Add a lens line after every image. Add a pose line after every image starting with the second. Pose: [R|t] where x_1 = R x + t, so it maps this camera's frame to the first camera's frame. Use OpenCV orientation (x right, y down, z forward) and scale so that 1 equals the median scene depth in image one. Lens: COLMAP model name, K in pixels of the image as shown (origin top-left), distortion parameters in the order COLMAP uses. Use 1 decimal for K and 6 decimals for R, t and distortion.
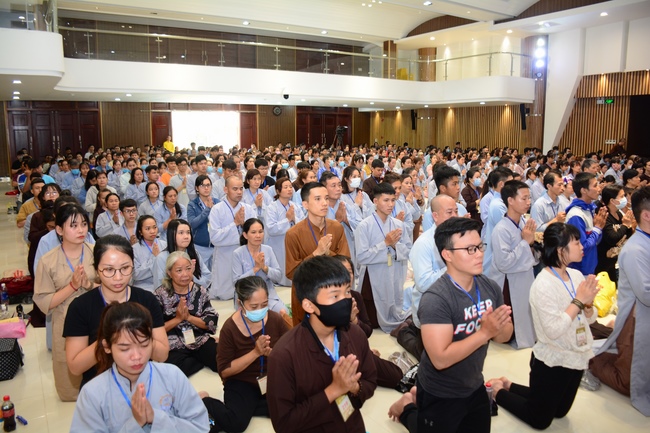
lens RADIAL K [[517.5, 0, 320.9], [0, 517.5, 218.7], [0, 0, 1]] dist [-0.142054, 0.082055]
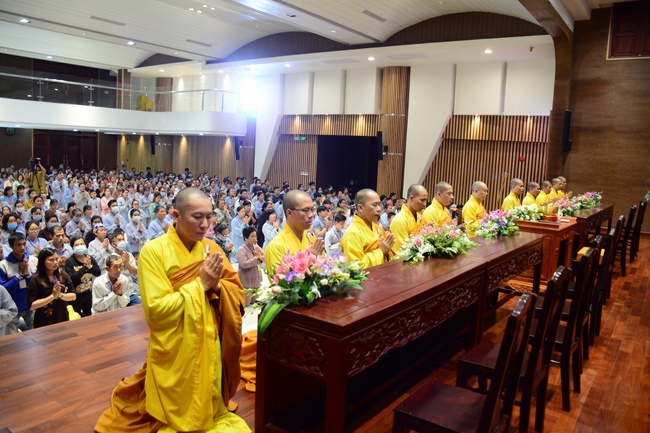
lens RADIAL K [[517.5, 0, 326.7], [0, 517.5, 216.5], [0, 0, 1]] dist [-0.142054, 0.082055]
pose [[0.931323, -0.000382, 0.364194, 0.149800], [0.011028, 0.999571, -0.027151, -0.017924], [-0.364027, 0.029303, 0.930927, -0.094841]]
